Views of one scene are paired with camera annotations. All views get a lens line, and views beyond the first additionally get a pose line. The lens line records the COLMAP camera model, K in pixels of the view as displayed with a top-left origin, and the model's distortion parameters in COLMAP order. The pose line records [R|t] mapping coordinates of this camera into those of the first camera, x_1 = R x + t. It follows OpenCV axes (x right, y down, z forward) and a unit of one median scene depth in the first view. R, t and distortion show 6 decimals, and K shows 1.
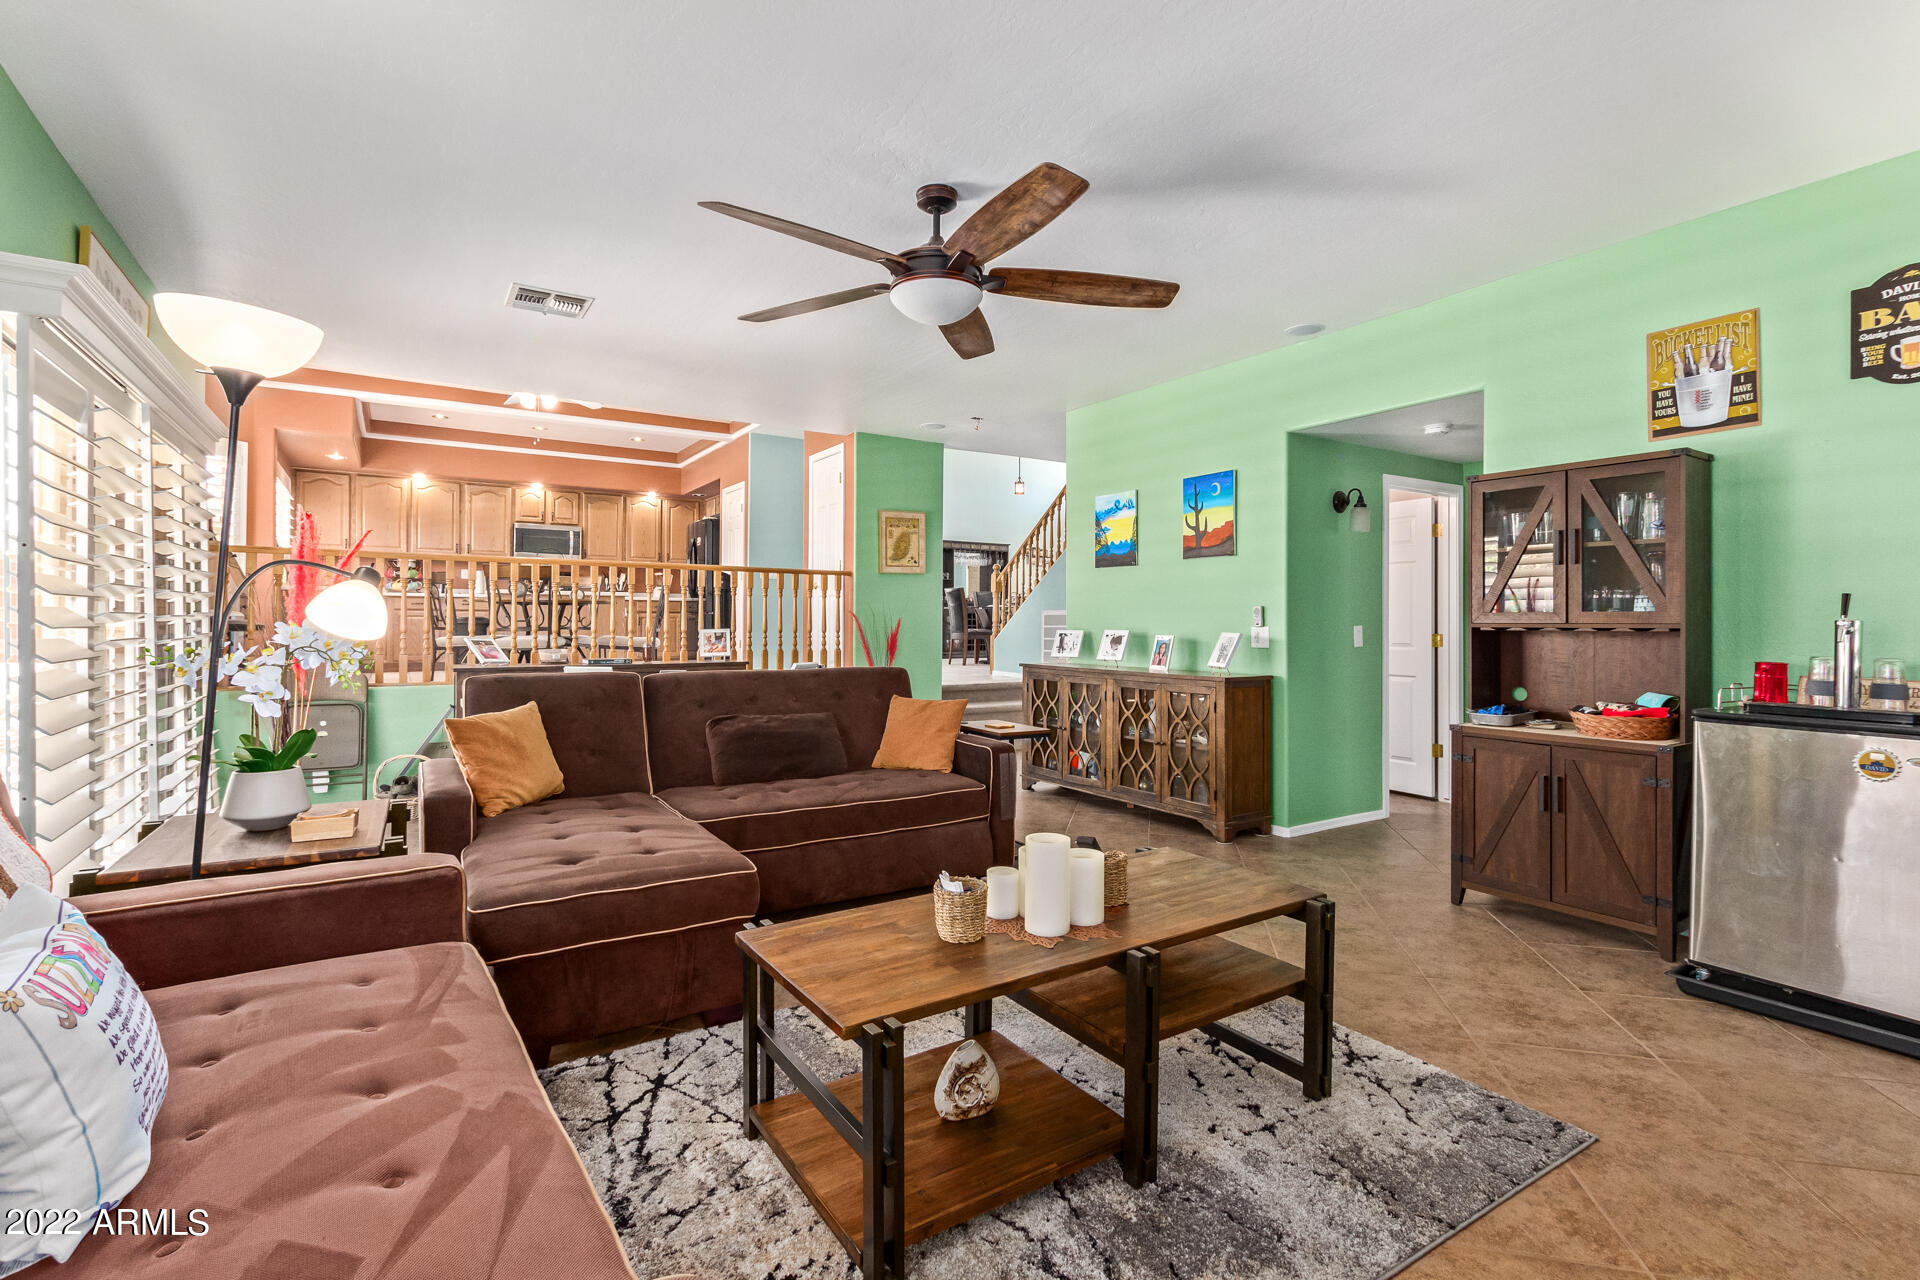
lens RADIAL K [[879.0, 0, 956.5], [0, 879.0, 637.1], [0, 0, 1]] dist [0.002594, -0.000163]
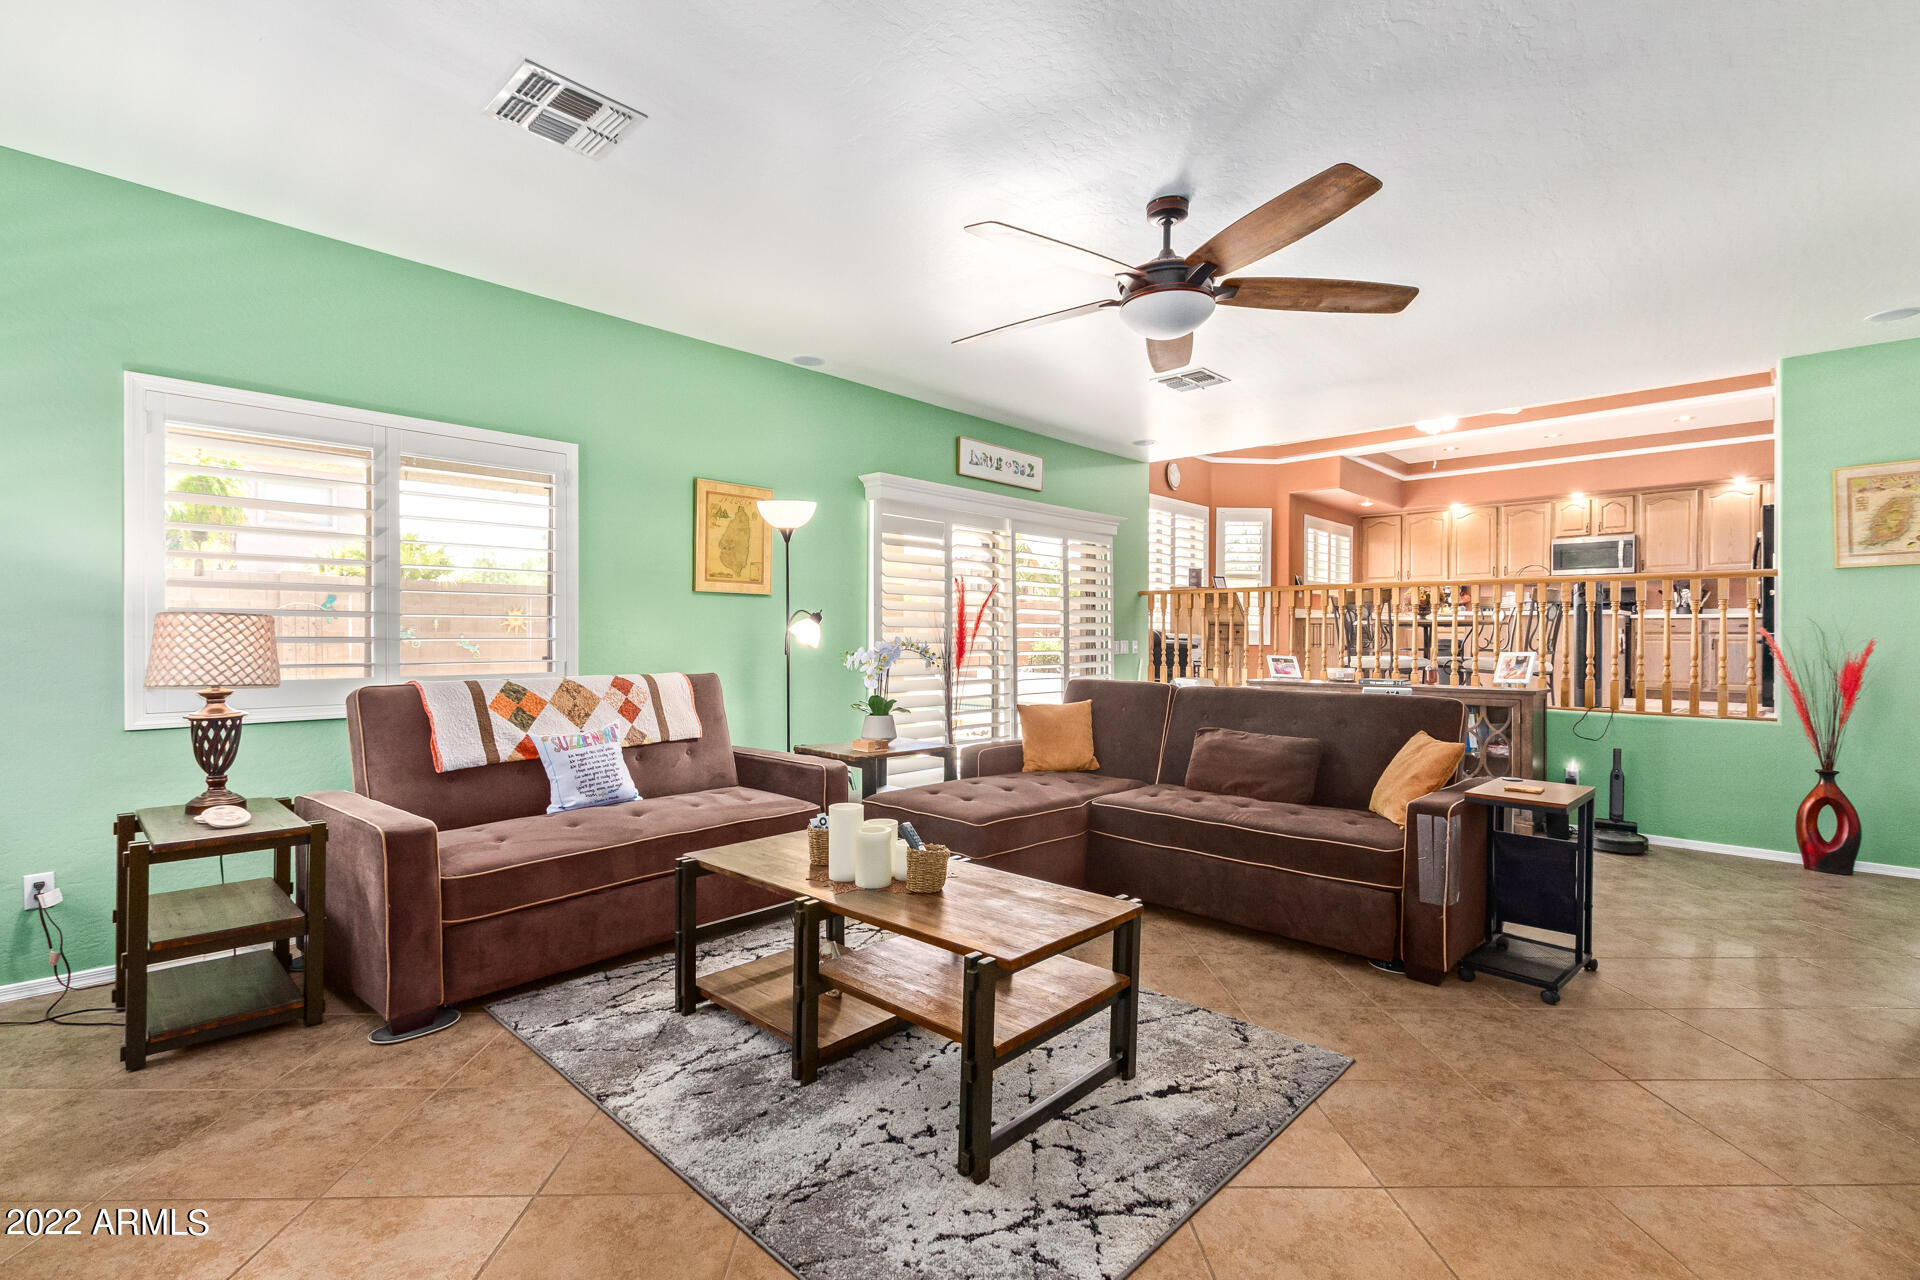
lens RADIAL K [[869.6, 0, 949.4], [0, 869.6, 667.5], [0, 0, 1]] dist [0.002360, 0.000048]
pose [[0.233236, 0.028399, -0.972005, 0.270179], [-0.021304, 0.999483, 0.024090, -0.002074], [0.972187, 0.015089, 0.233720, 0.166635]]
